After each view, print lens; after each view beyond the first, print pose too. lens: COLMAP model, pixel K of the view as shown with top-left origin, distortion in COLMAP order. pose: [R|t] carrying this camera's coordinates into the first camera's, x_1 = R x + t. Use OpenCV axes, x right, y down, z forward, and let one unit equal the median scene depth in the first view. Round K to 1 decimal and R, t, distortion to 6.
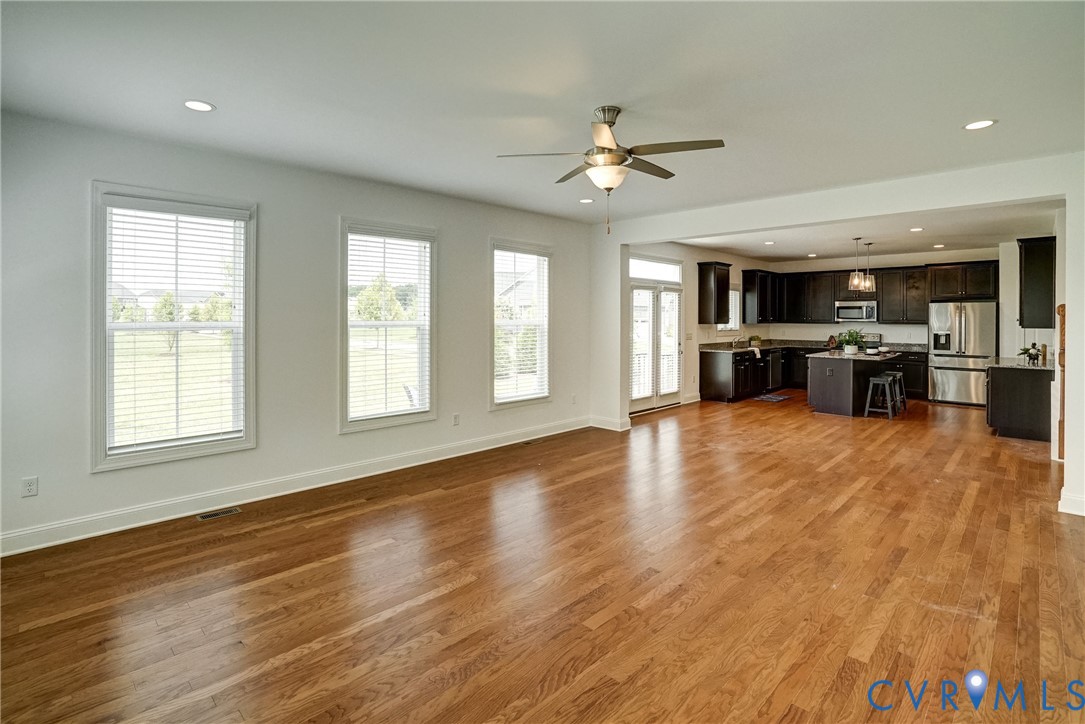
lens RADIAL K [[524.3, 0, 534.6], [0, 524.3, 319.9], [0, 0, 1]] dist [-0.027023, 0.008283]
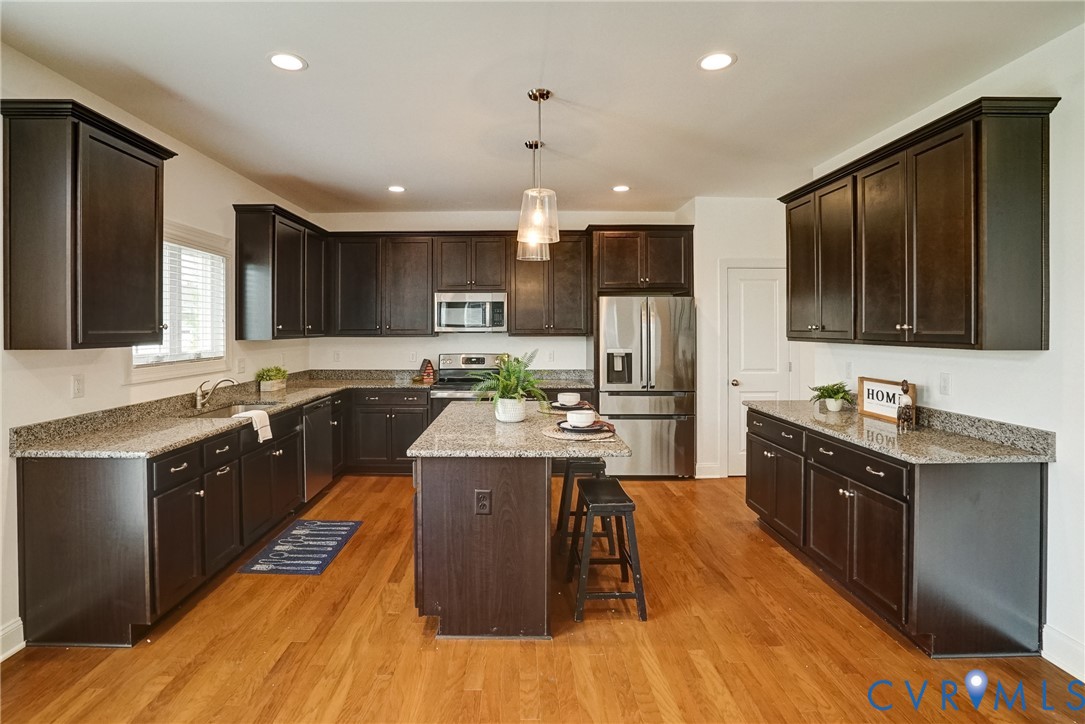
lens RADIAL K [[524.3, 0, 534.5], [0, 524.3, 329.0], [0, 0, 1]] dist [-0.027023, 0.008283]
pose [[0.694940, -0.008006, 0.719023, 0.305461], [0.006733, 0.999967, 0.004627, -0.002062], [-0.719036, 0.001626, 0.694971, 0.631069]]
